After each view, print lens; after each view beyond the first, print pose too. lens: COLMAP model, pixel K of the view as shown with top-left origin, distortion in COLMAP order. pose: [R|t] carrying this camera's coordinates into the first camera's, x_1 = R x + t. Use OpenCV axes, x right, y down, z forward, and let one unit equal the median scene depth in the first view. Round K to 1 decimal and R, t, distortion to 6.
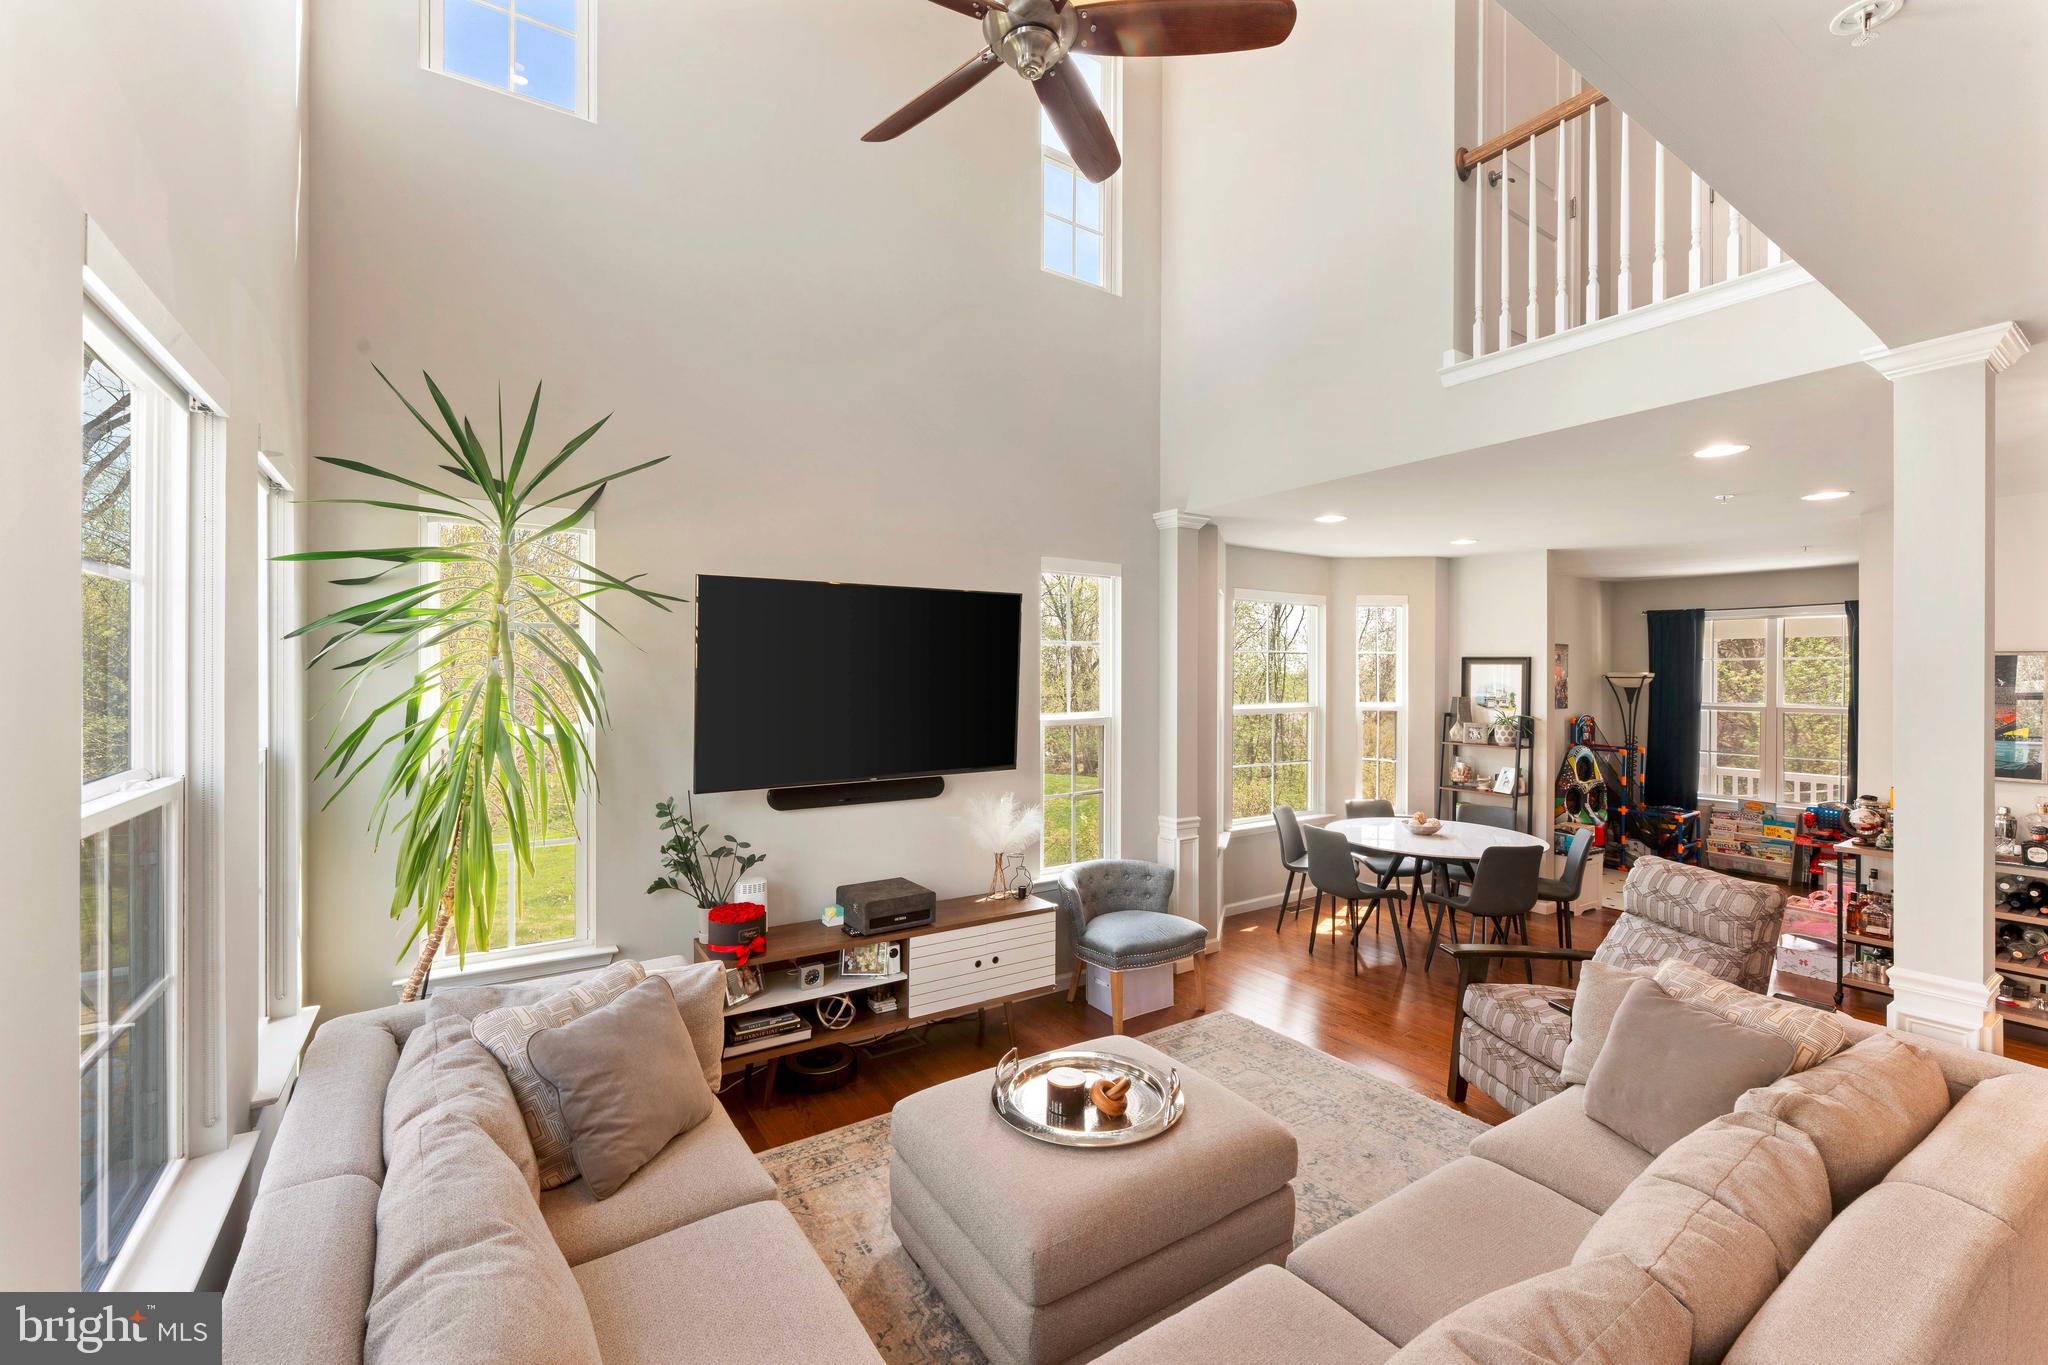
lens RADIAL K [[821.2, 0, 1005.8], [0, 821.2, 676.2], [0, 0, 1]] dist [-0.001540, -0.000225]
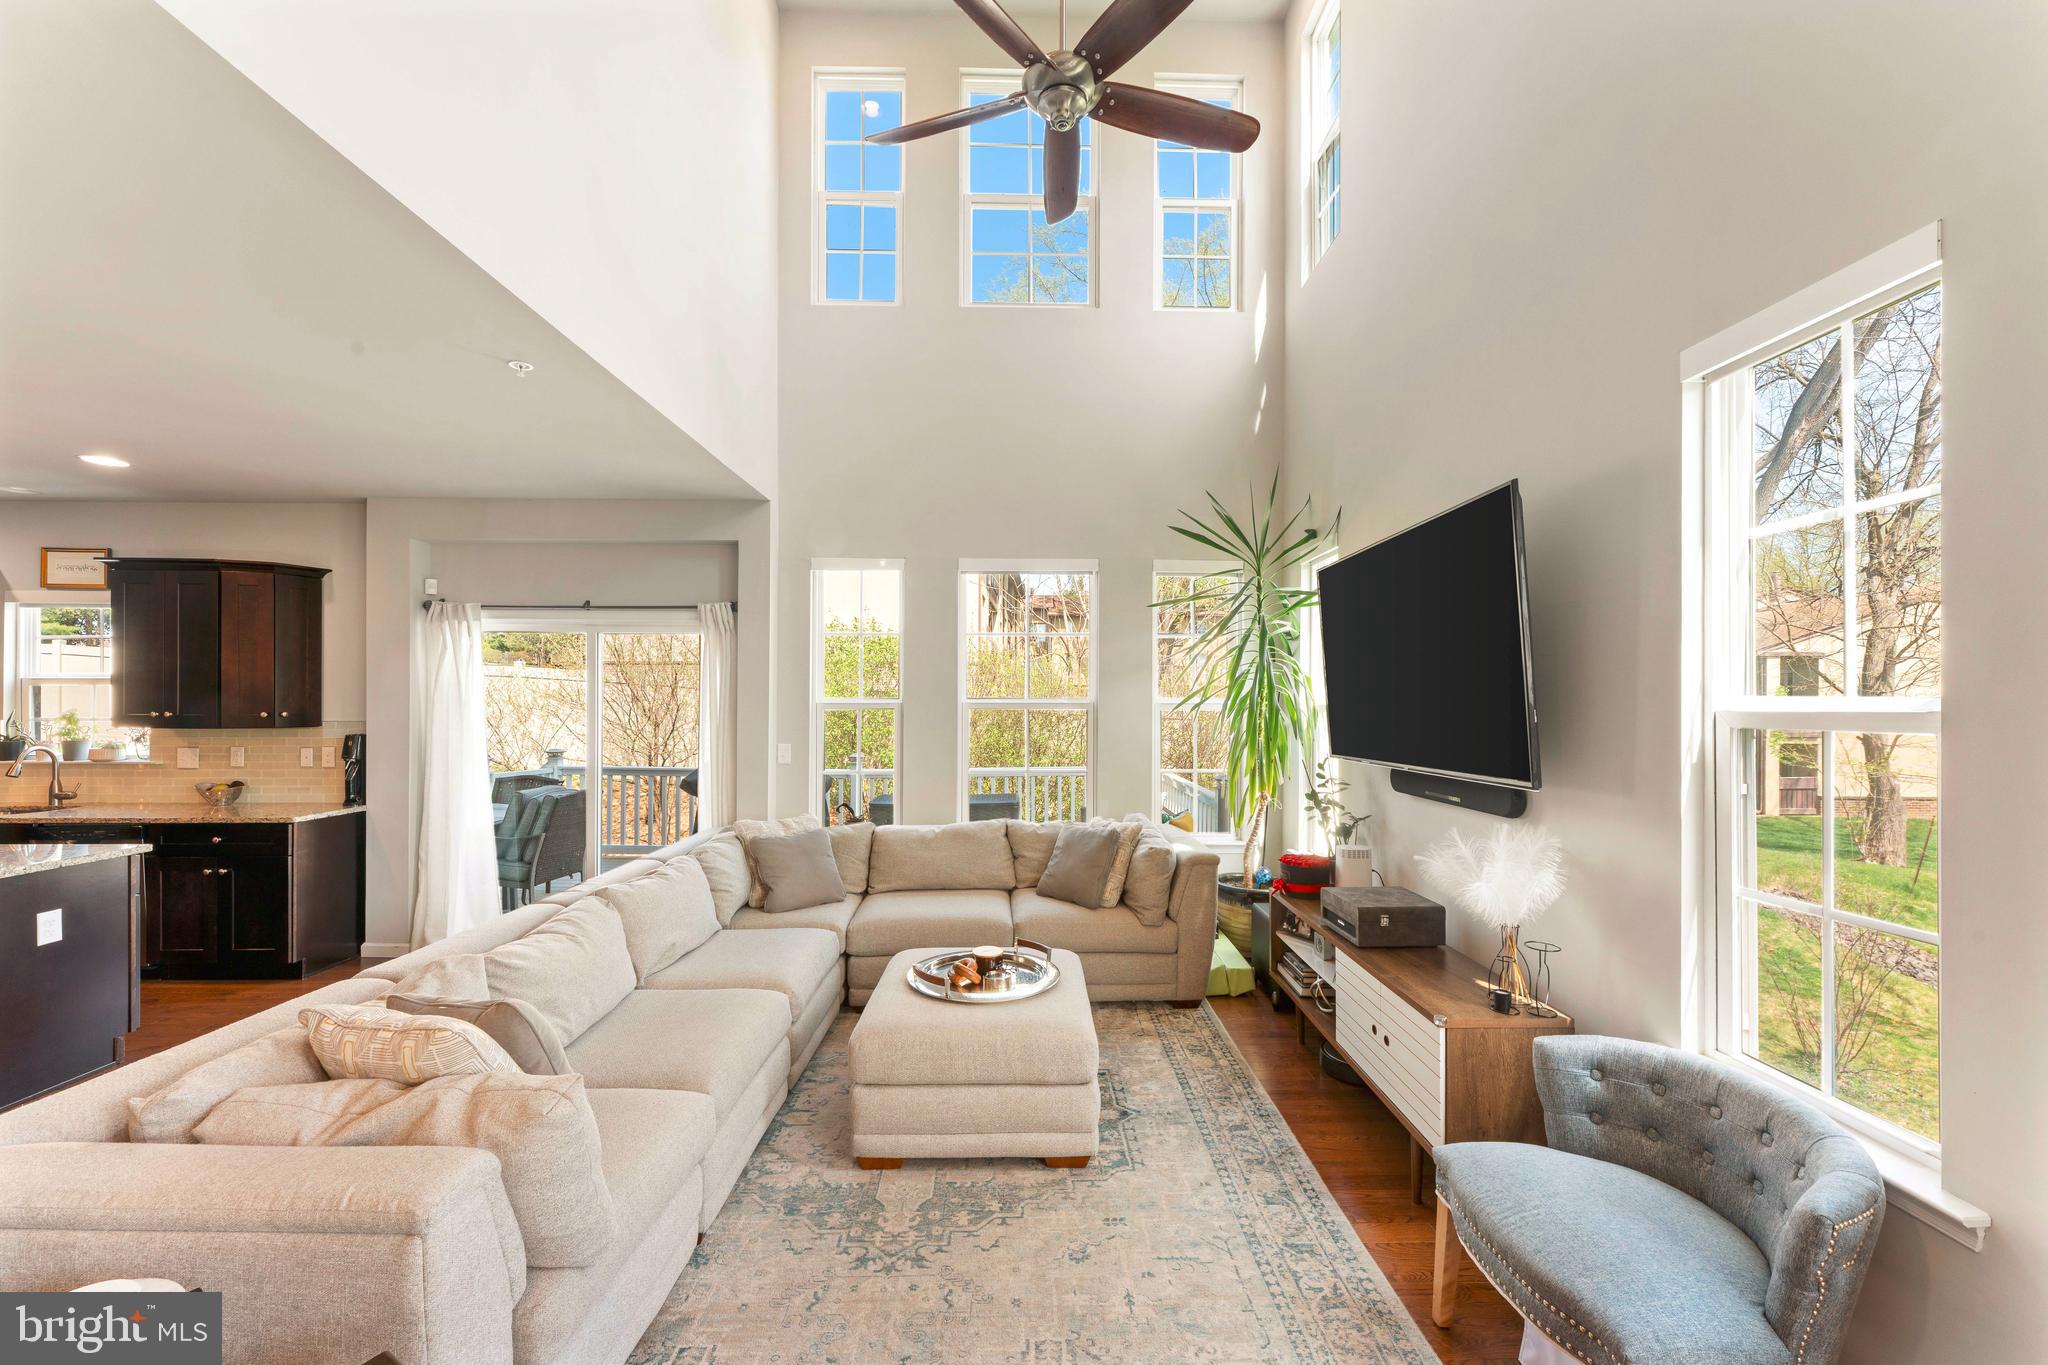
lens RADIAL K [[821.2, 0, 1034.3], [0, 821.2, 697.6], [0, 0, 1]] dist [-0.001540, -0.000225]
pose [[-0.529163, -0.009692, -0.848465, 0.741946], [-0.007127, 0.999950, -0.006977, 0.063089], [0.848490, 0.002355, -0.529206, 1.125344]]
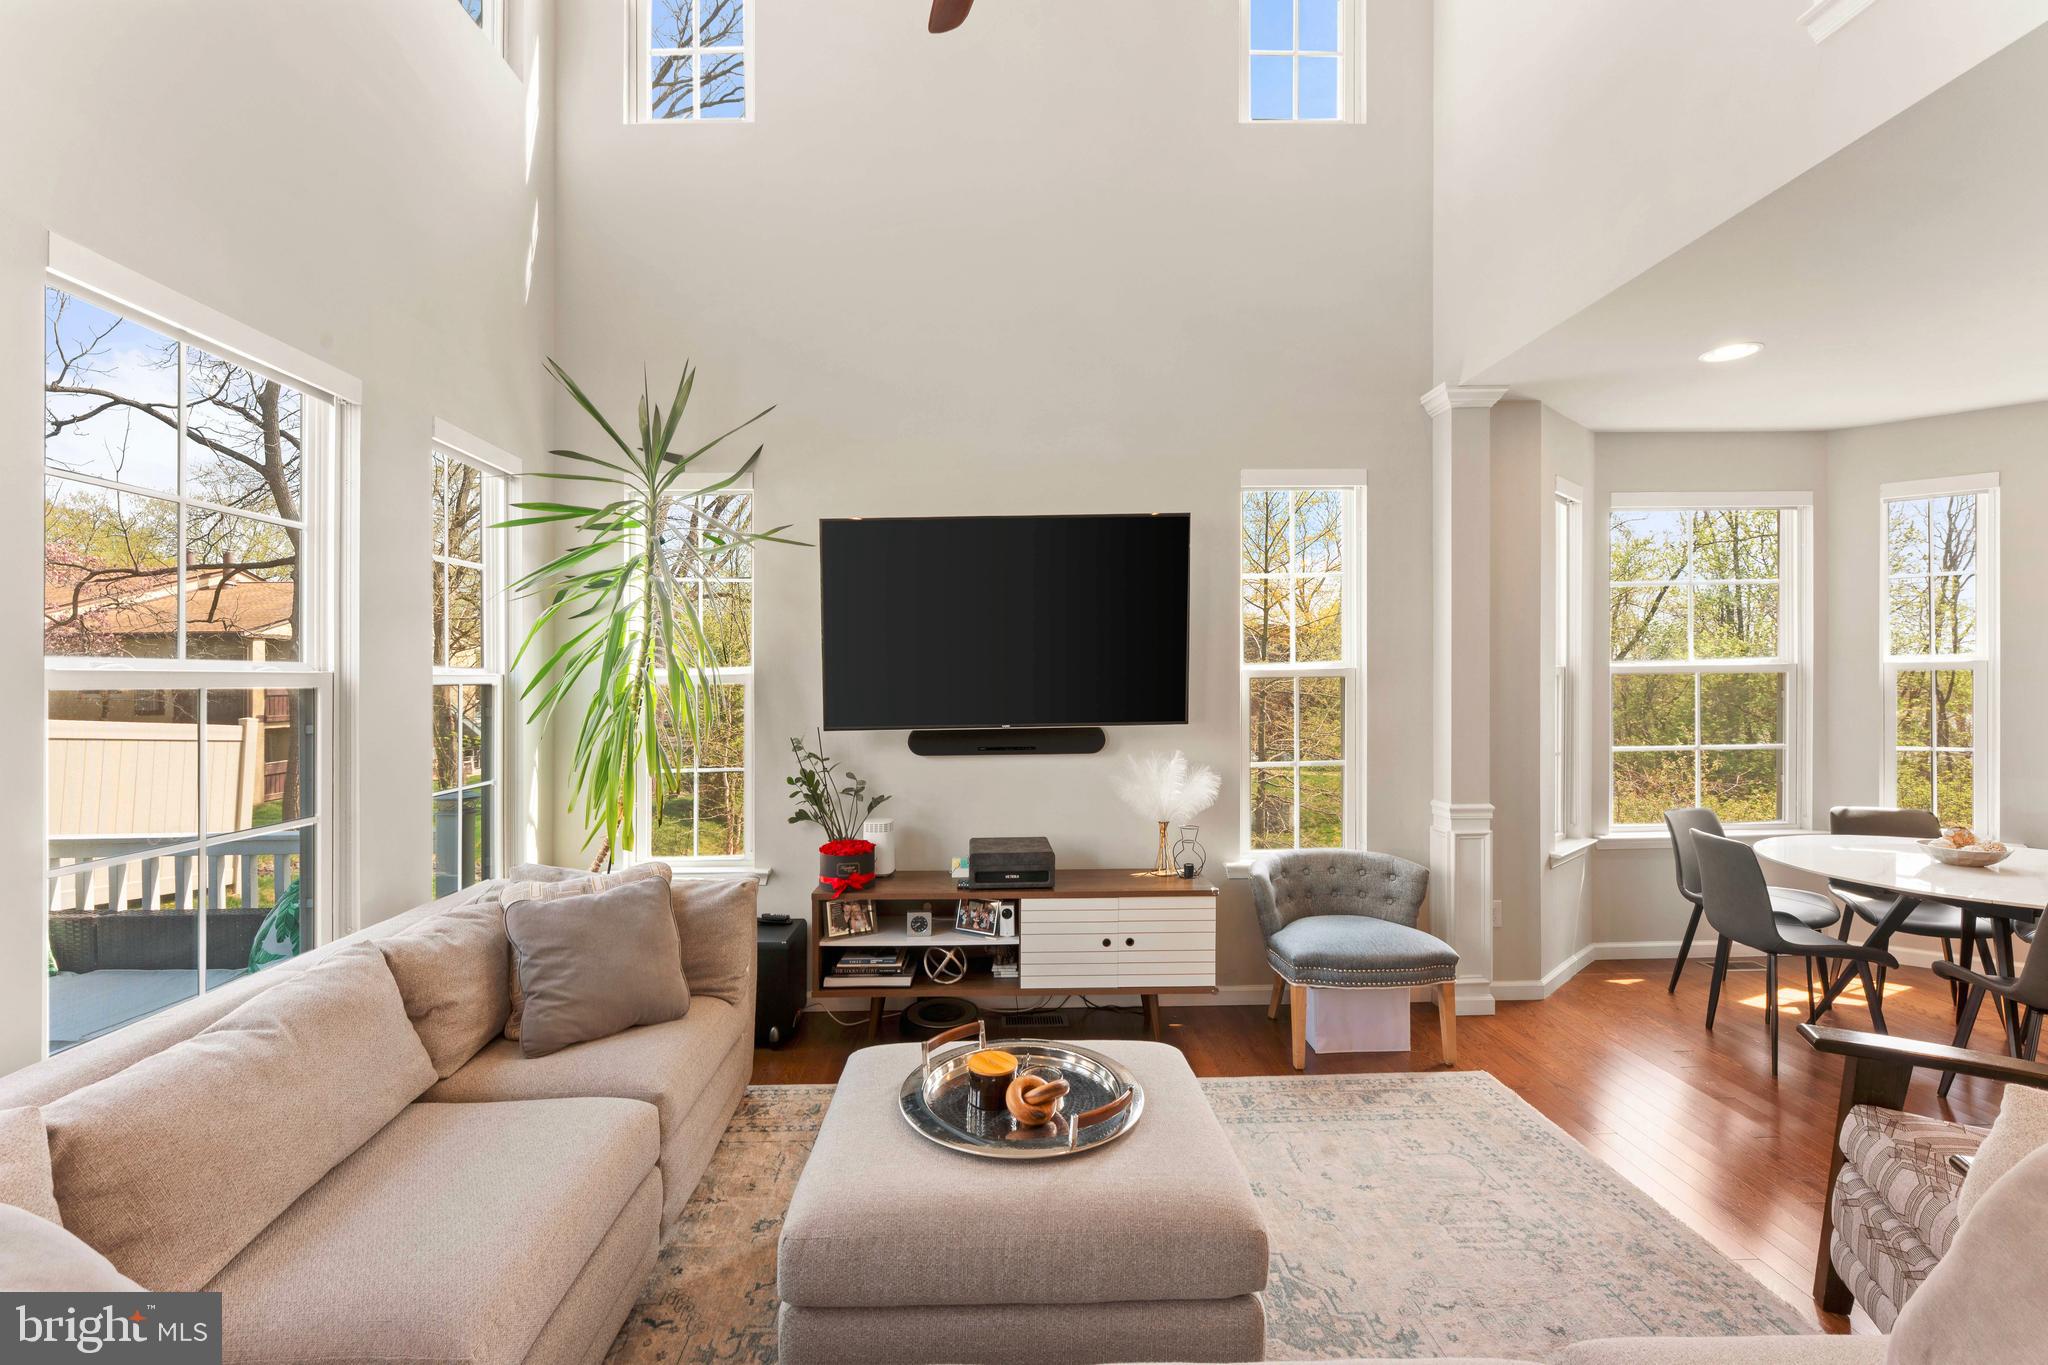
lens RADIAL K [[821.2, 0, 1012.7], [0, 821.2, 688.9], [0, 0, 1]] dist [-0.001540, -0.000225]
pose [[0.852039, -0.008504, -0.523410, 0.331834], [0.012085, 0.999921, 0.003426, 0.079828], [0.523339, -0.009244, 0.852074, 0.215949]]
